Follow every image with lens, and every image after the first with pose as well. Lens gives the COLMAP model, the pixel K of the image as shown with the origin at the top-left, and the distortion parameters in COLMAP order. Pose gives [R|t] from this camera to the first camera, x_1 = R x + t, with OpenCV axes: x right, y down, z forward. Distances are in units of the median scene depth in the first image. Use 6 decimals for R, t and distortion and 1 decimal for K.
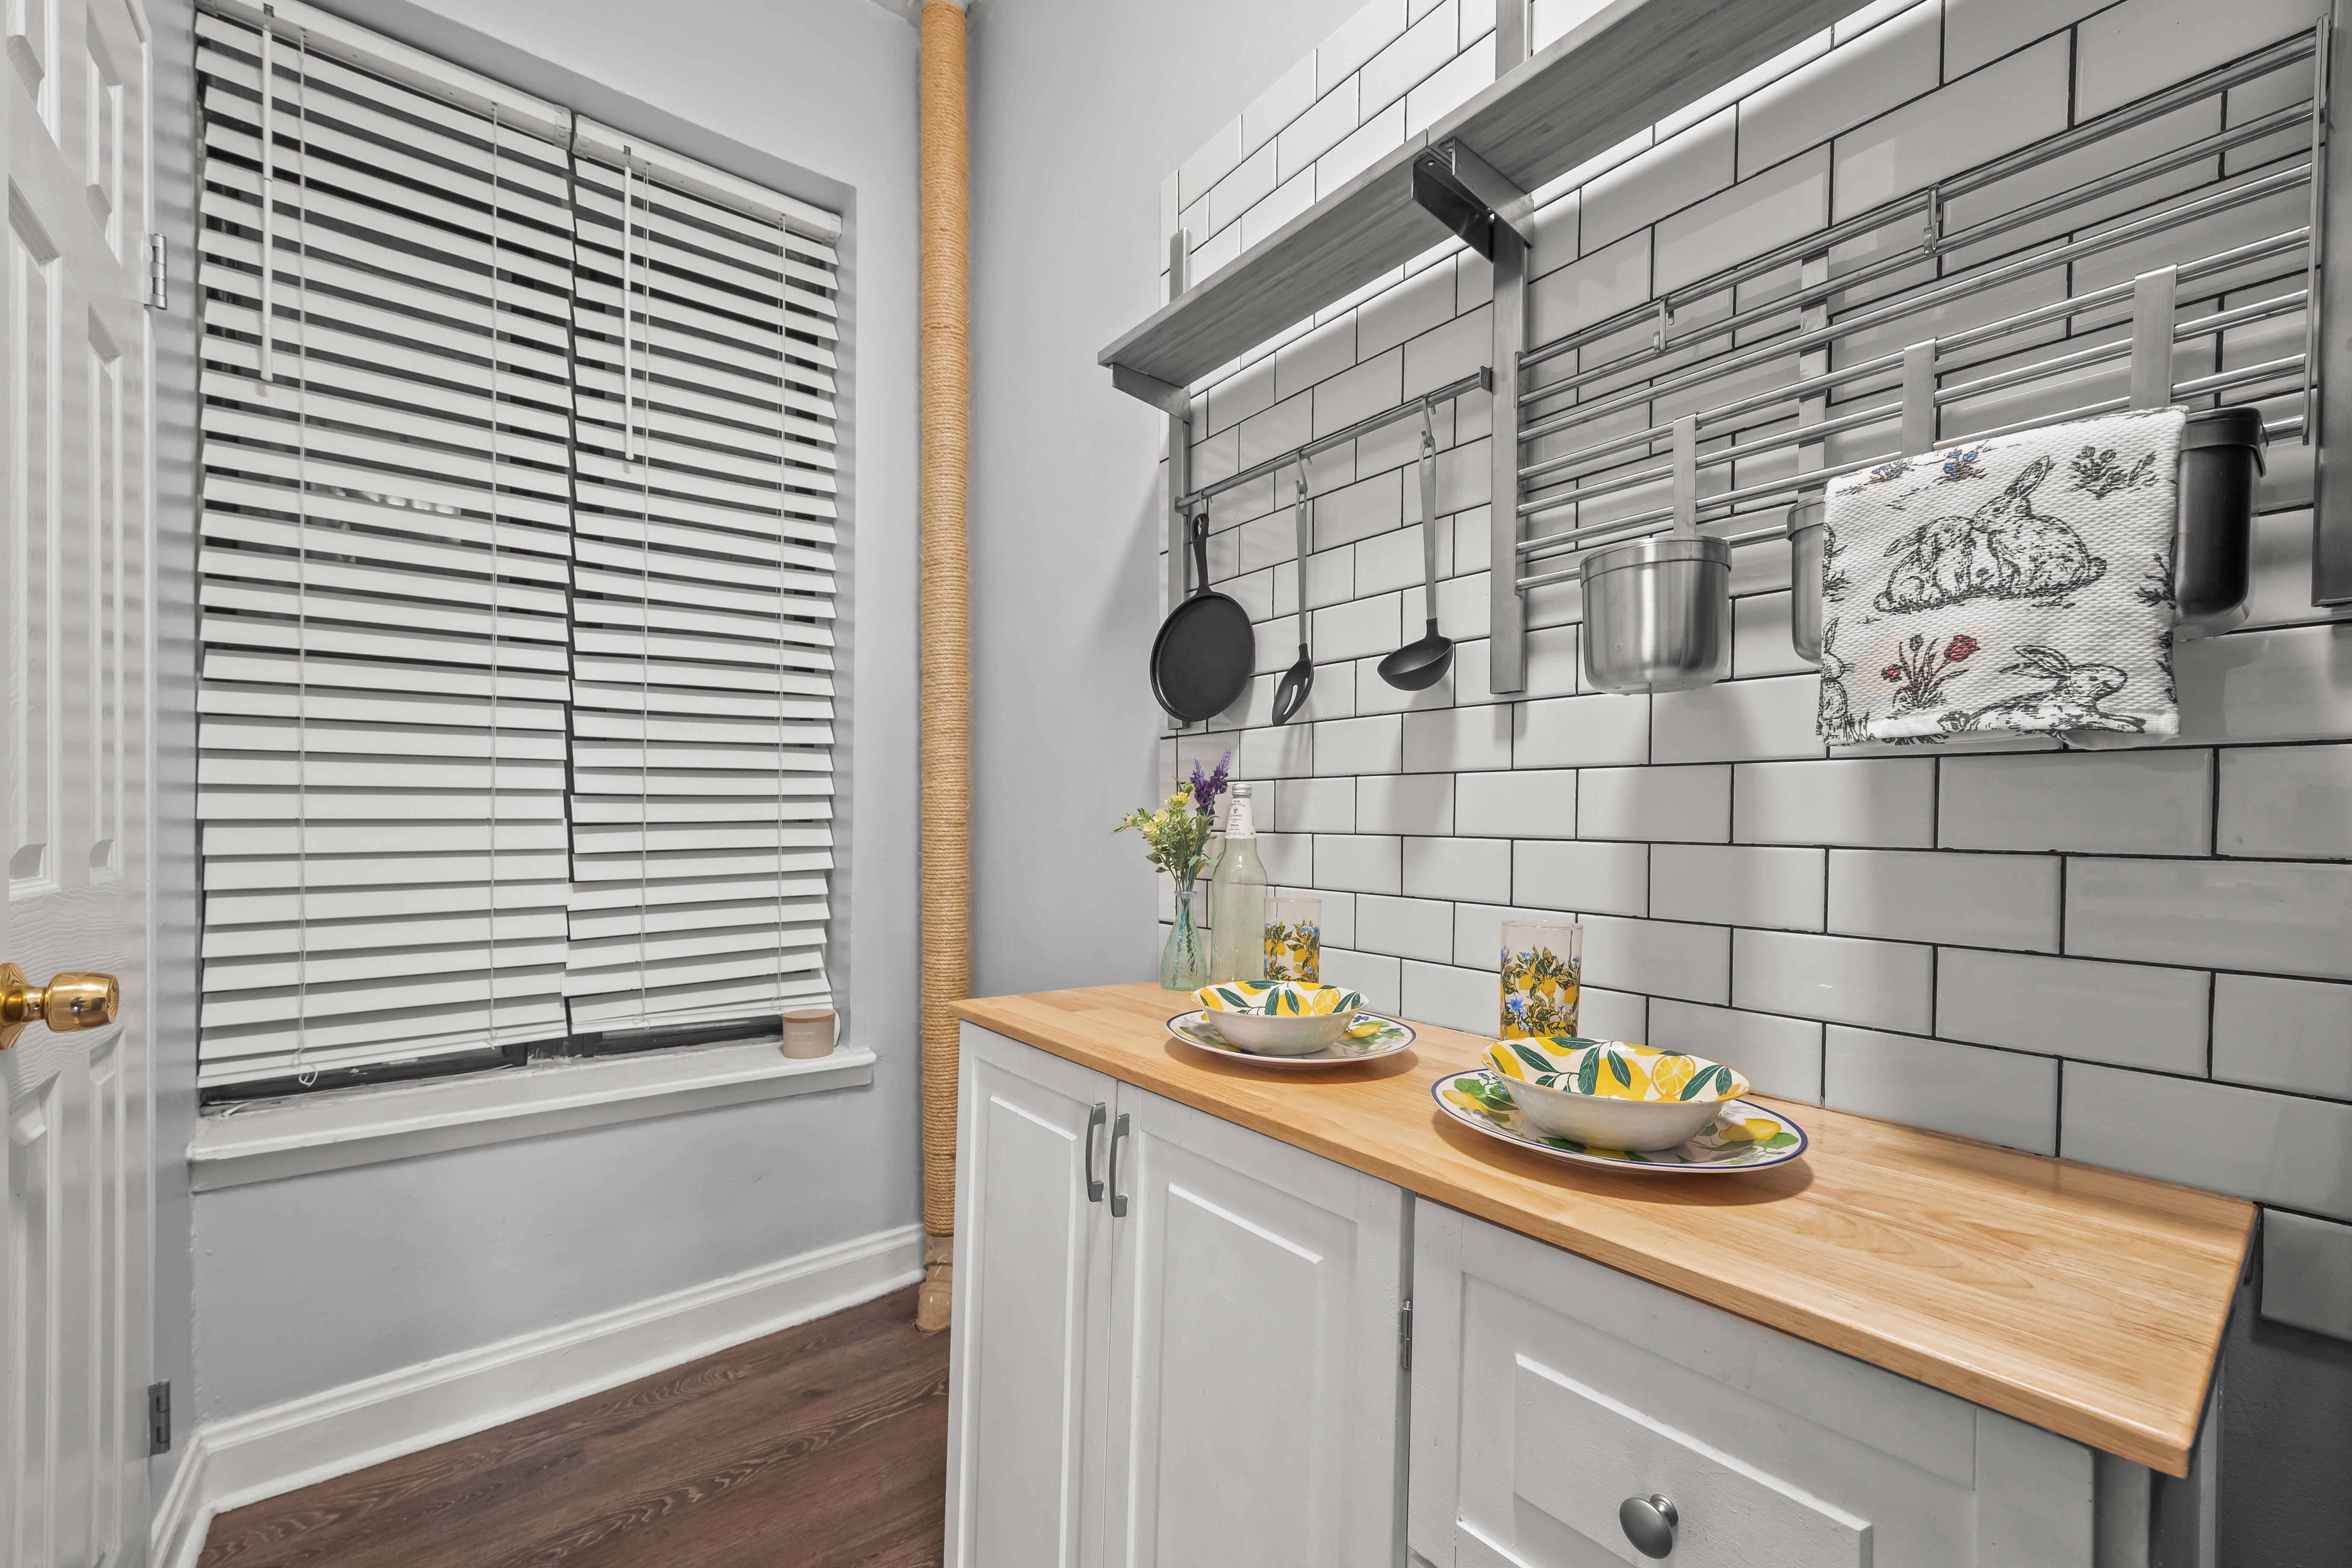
lens RADIAL K [[949.9, 0, 1176.0], [0, 949.9, 821.1], [0, 0, 1]] dist [0.002718, 0.000710]
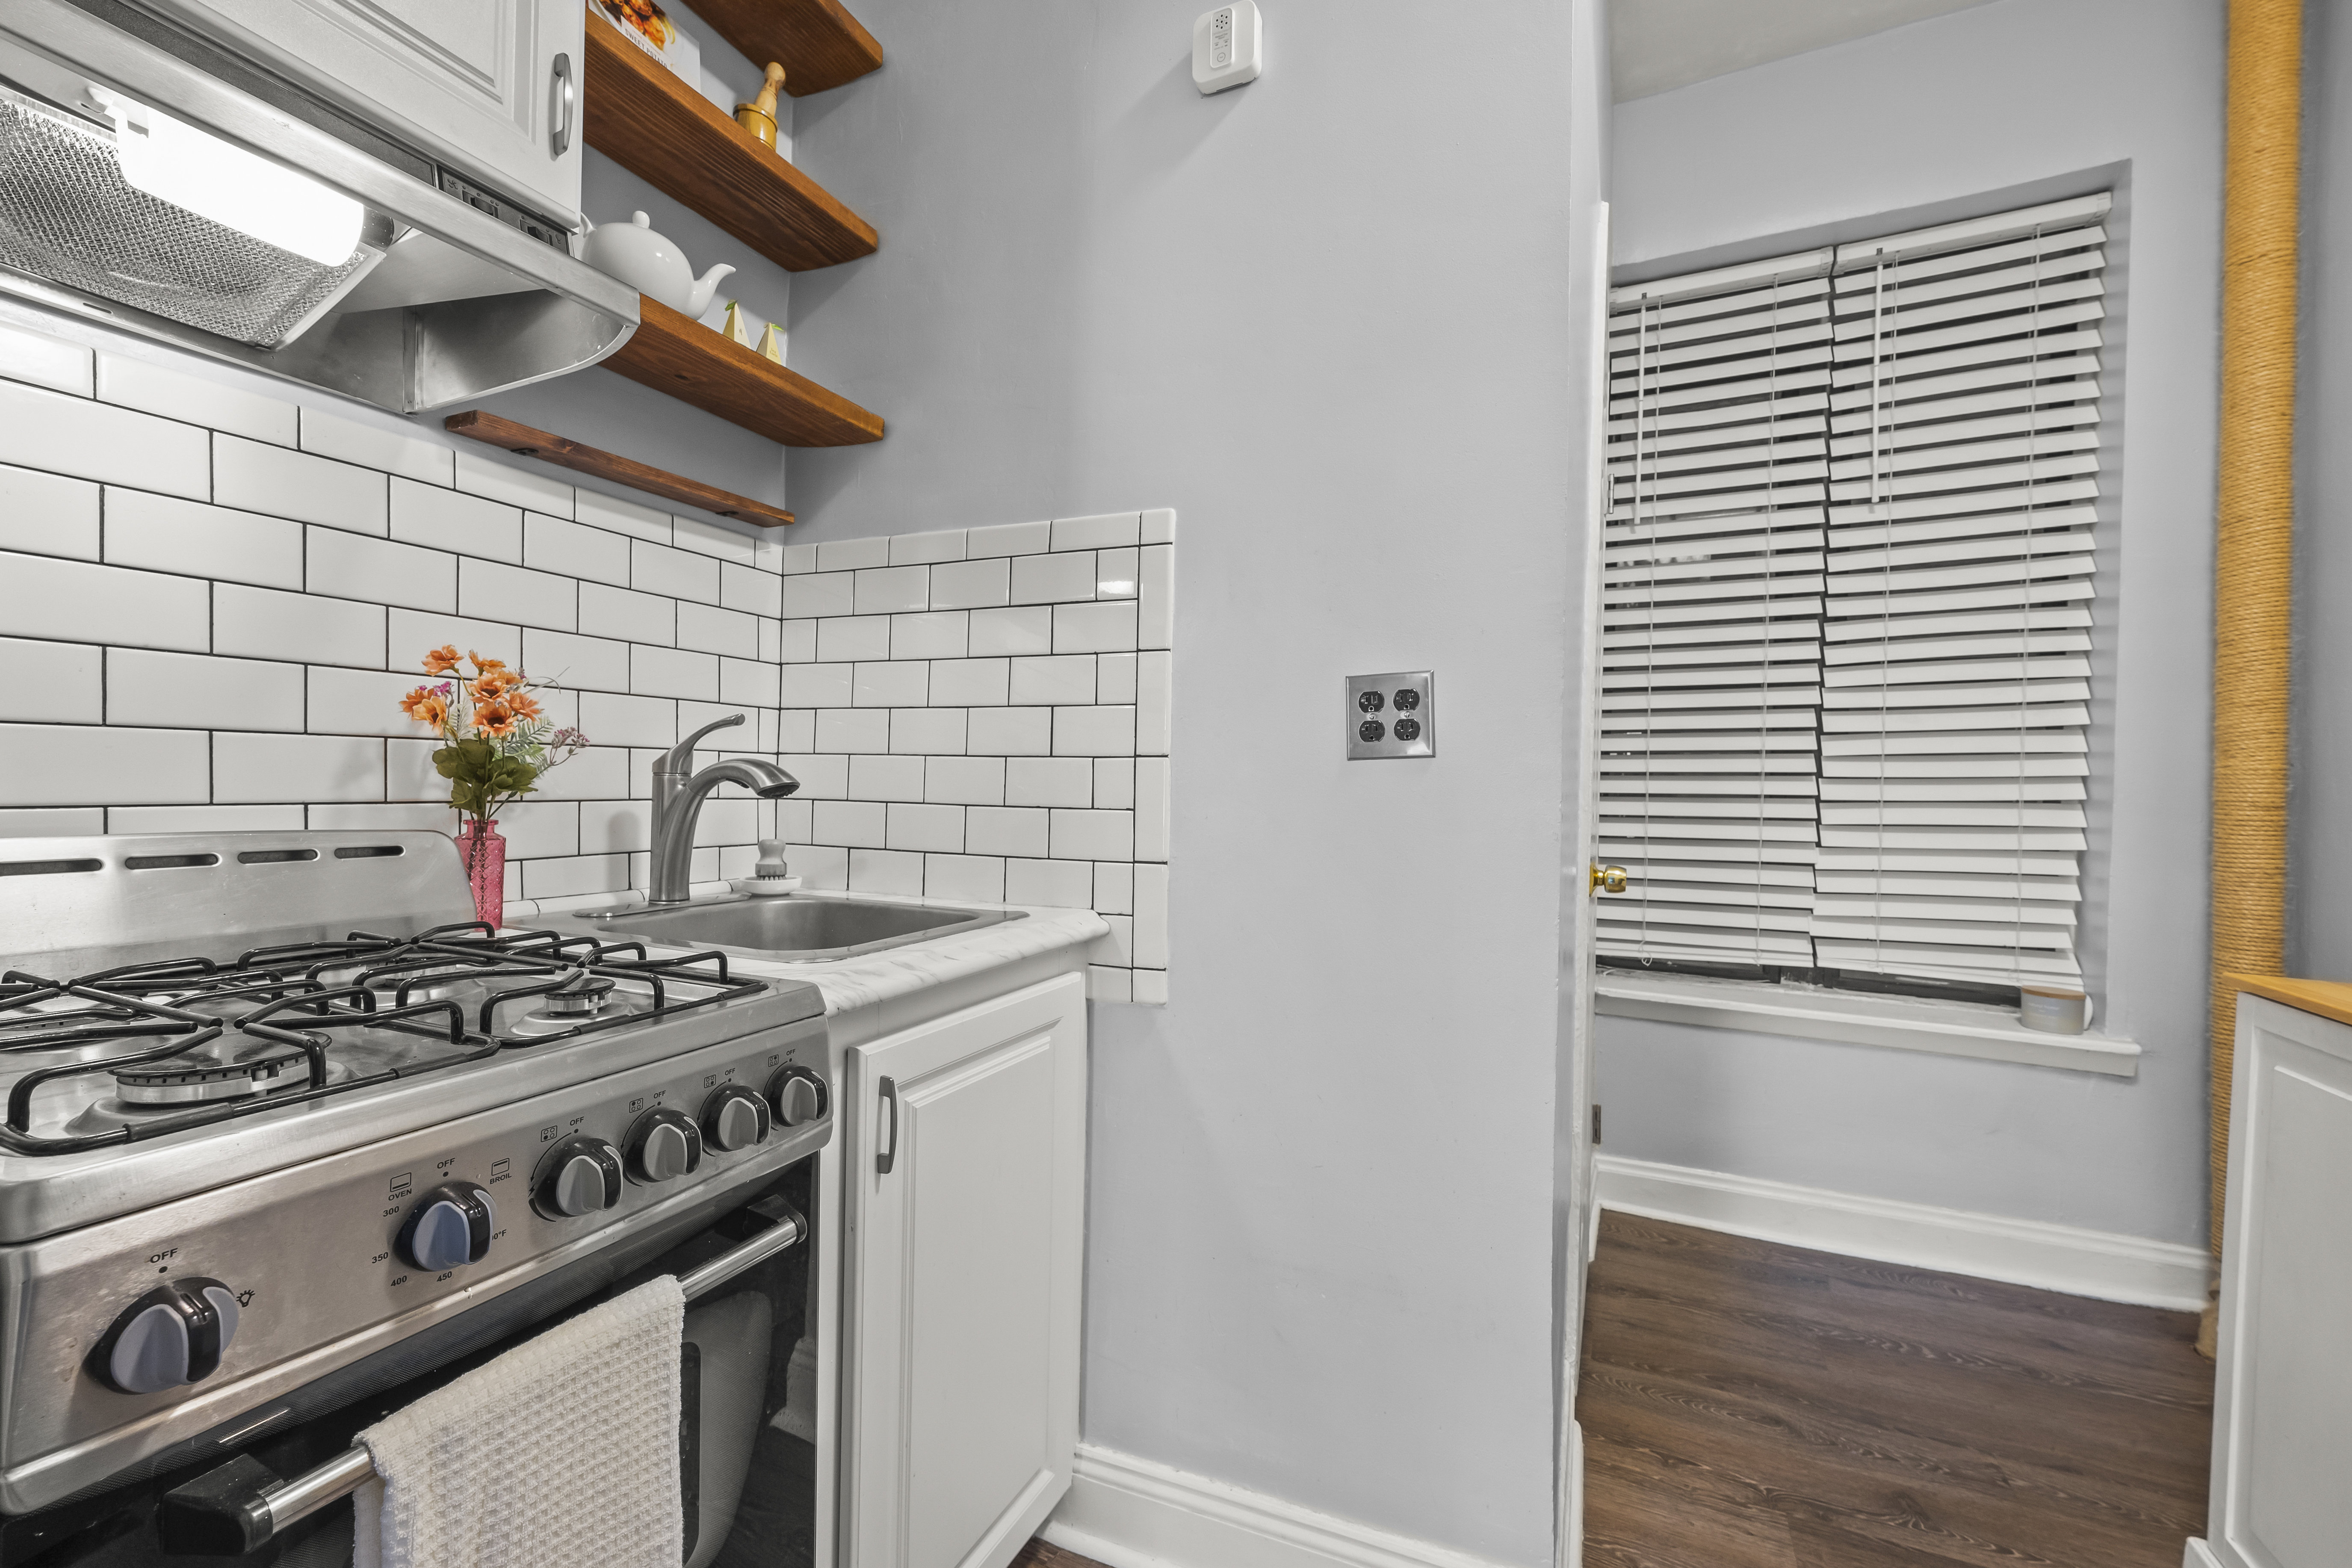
lens RADIAL K [[949.9, 0, 1182.8], [0, 949.9, 795.8], [0, 0, 1]] dist [0.002718, 0.000710]
pose [[0.447774, 0.009216, -0.894099, 0.119996], [-0.016839, 0.999856, 0.001873, 0.008222], [0.893988, 0.014217, 0.447865, -0.328262]]
